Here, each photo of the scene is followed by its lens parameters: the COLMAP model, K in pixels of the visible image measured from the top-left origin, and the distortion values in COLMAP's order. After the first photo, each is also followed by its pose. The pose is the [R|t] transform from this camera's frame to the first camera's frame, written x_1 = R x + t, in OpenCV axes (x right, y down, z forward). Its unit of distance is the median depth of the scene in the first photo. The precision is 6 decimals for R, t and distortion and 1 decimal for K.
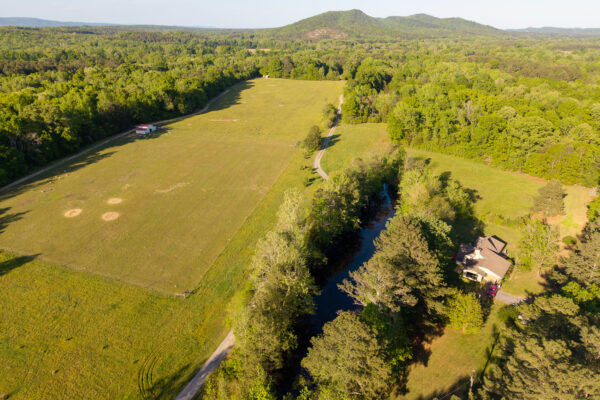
lens RADIAL K [[397.6, 0, 298.9], [0, 397.6, 197.9], [0, 0, 1]] dist [0.050295, -0.057318]
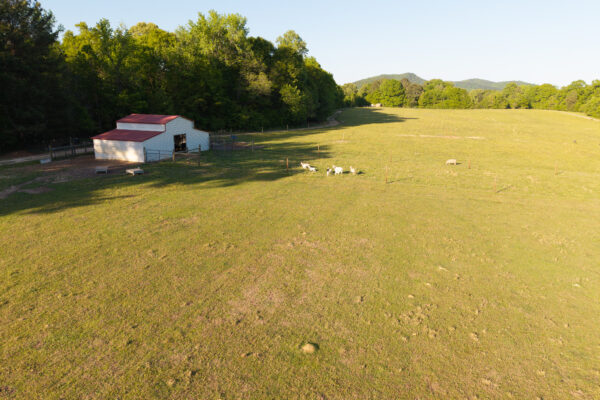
lens RADIAL K [[397.6, 0, 298.9], [0, 397.6, 197.9], [0, 0, 1]] dist [0.050295, -0.057318]
pose [[0.995035, 0.026154, -0.096029, -0.310098], [-0.040847, 0.987165, -0.154389, -0.124916], [0.090758, 0.157545, 0.983332, 0.863742]]
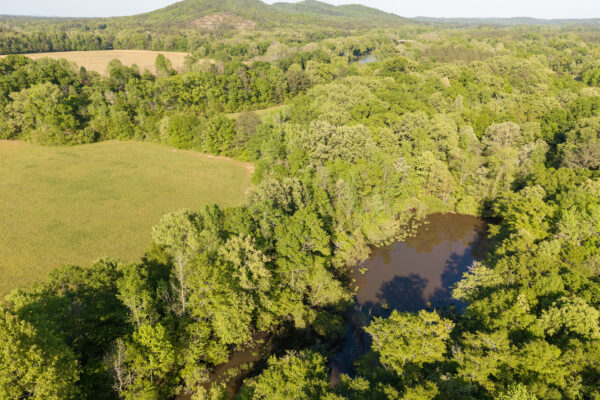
lens RADIAL K [[394.9, 0, 300.0], [0, 394.9, 200.0], [0, 0, 1]] dist [0.003590, 0.000533]
pose [[0.951074, -0.129293, 0.280610, -0.286524], [0.120632, 0.991536, 0.047995, -1.133726], [-0.284440, -0.011796, 0.958621, 2.822217]]
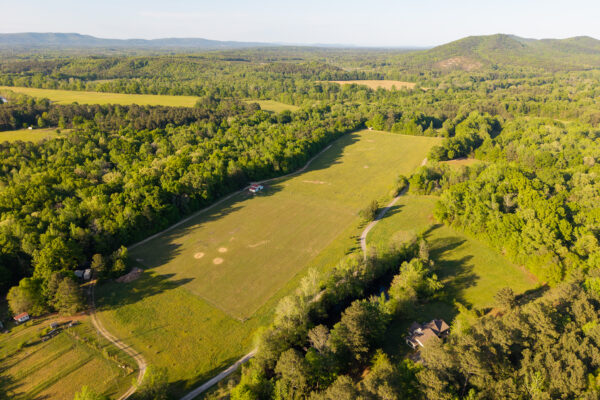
lens RADIAL K [[397.6, 0, 298.9], [0, 397.6, 197.9], [0, 0, 1]] dist [0.050295, -0.057318]
pose [[0.948450, 0.111316, -0.296733, 0.189606], [-0.122263, 0.992325, -0.018530, -0.134455], [0.292393, 0.053854, 0.954781, -0.306650]]
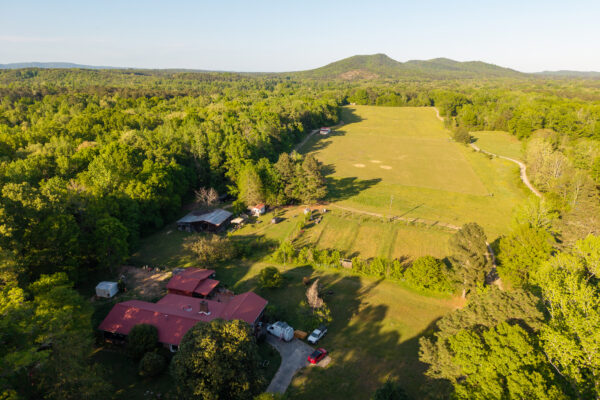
lens RADIAL K [[397.6, 0, 298.9], [0, 397.6, 197.9], [0, 0, 1]] dist [0.050295, -0.057318]
pose [[0.999326, 0.010786, -0.035091, -0.436083], [-0.014127, 0.995242, -0.096404, 0.181924], [0.033884, 0.096835, 0.994724, -0.295999]]
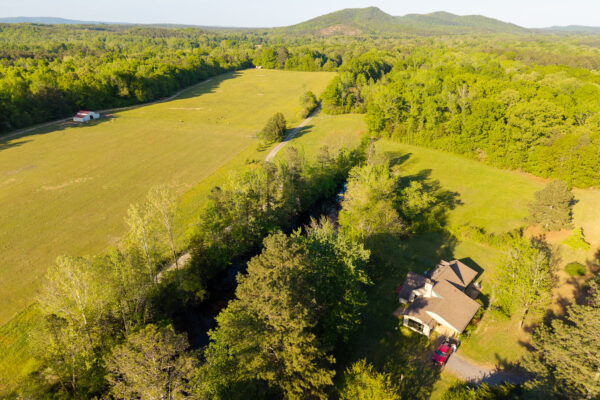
lens RADIAL K [[397.6, 0, 298.9], [0, 397.6, 197.9], [0, 0, 1]] dist [0.050295, -0.057318]
pose [[0.999000, 0.016351, -0.041621, 0.121347], [-0.016334, 0.999866, 0.000751, -0.003886], [0.041628, -0.000070, 0.999133, 0.157713]]
